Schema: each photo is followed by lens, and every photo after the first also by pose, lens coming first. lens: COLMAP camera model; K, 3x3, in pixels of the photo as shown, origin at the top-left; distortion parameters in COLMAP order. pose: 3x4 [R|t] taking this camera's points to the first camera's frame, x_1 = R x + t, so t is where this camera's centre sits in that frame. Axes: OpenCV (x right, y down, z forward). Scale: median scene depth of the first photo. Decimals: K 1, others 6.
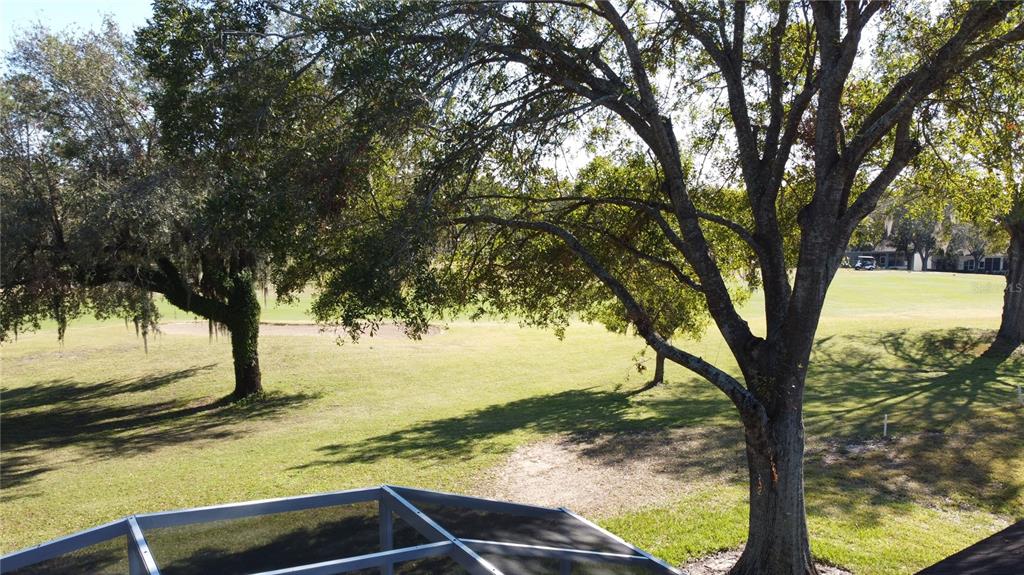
lens RADIAL K [[760.7, 0, 516.3], [0, 760.7, 290.4], [0, 0, 1]] dist [-0.008999, -0.004124]
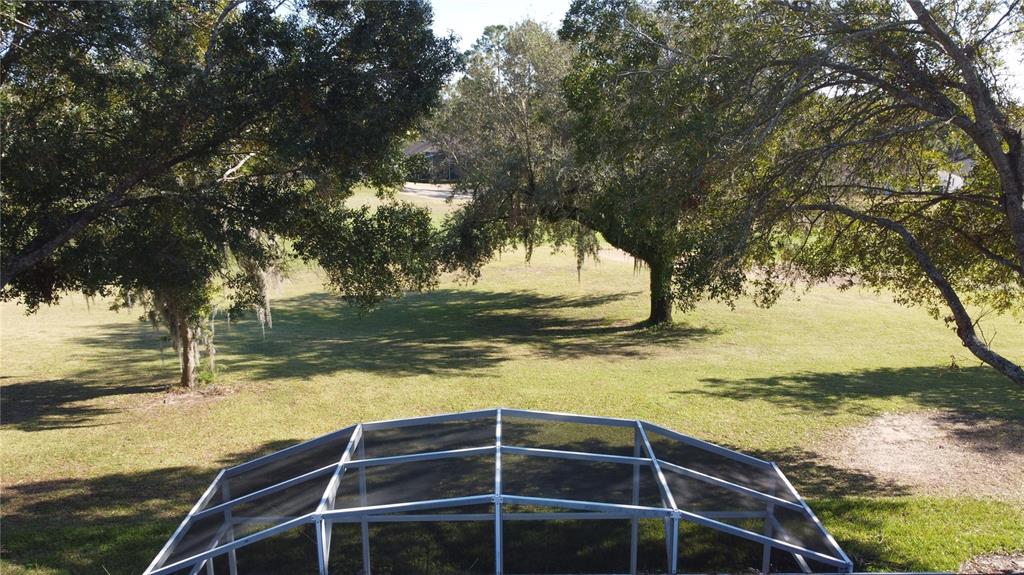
lens RADIAL K [[760.7, 0, 513.7], [0, 760.7, 285.5], [0, 0, 1]] dist [-0.008999, -0.004124]
pose [[0.829619, 0.117087, -0.545915, 0.111152], [-0.063464, 0.991203, 0.116145, -0.049136], [0.554712, -0.061710, 0.829751, -0.117785]]
